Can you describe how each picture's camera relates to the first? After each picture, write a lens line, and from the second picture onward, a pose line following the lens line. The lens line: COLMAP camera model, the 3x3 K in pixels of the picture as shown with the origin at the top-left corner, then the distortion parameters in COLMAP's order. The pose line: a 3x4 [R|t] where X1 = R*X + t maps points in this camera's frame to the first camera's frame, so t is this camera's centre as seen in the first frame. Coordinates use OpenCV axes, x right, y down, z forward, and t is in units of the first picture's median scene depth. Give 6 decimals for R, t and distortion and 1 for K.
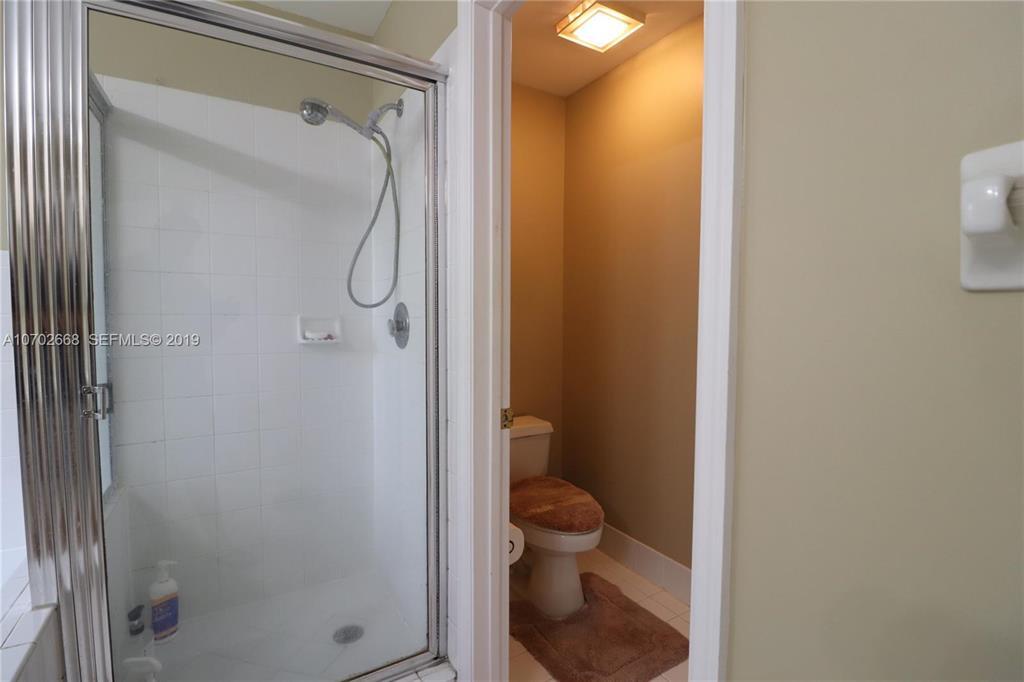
lens RADIAL K [[475.7, 0, 512.2], [0, 475.7, 342.1], [0, 0, 1]] dist [-0.007301, -0.002566]
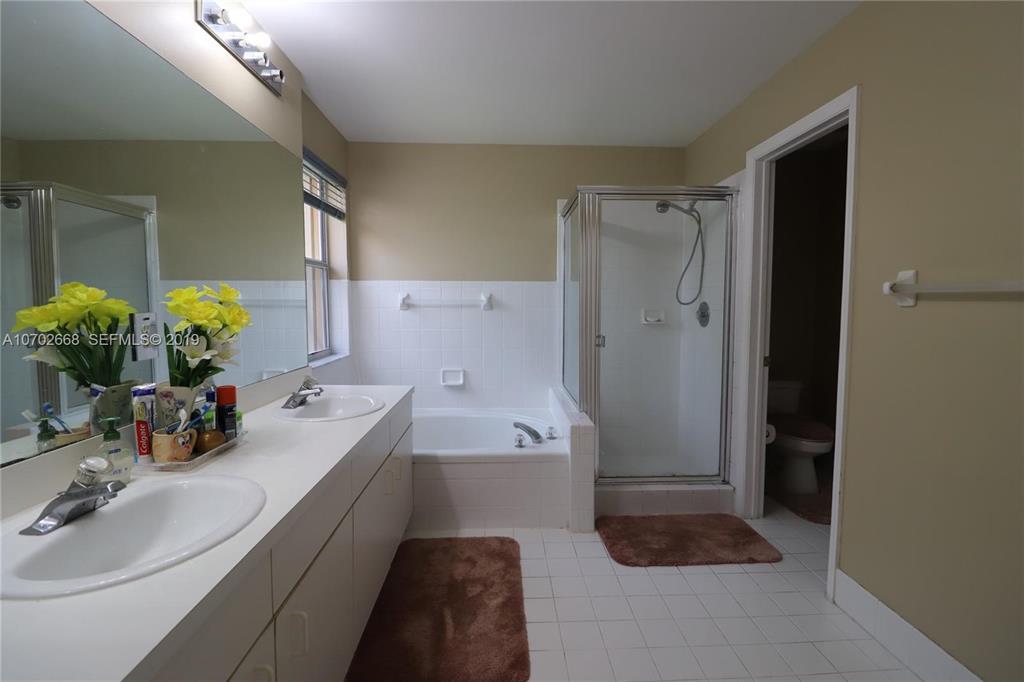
lens RADIAL K [[475.7, 0, 526.7], [0, 475.7, 339.1], [0, 0, 1]] dist [-0.007301, -0.002566]
pose [[0.885541, 0.026916, -0.463780, 0.014506], [-0.018335, 0.999567, 0.023003, 0.033268], [0.464198, -0.011867, 0.885652, -1.007816]]
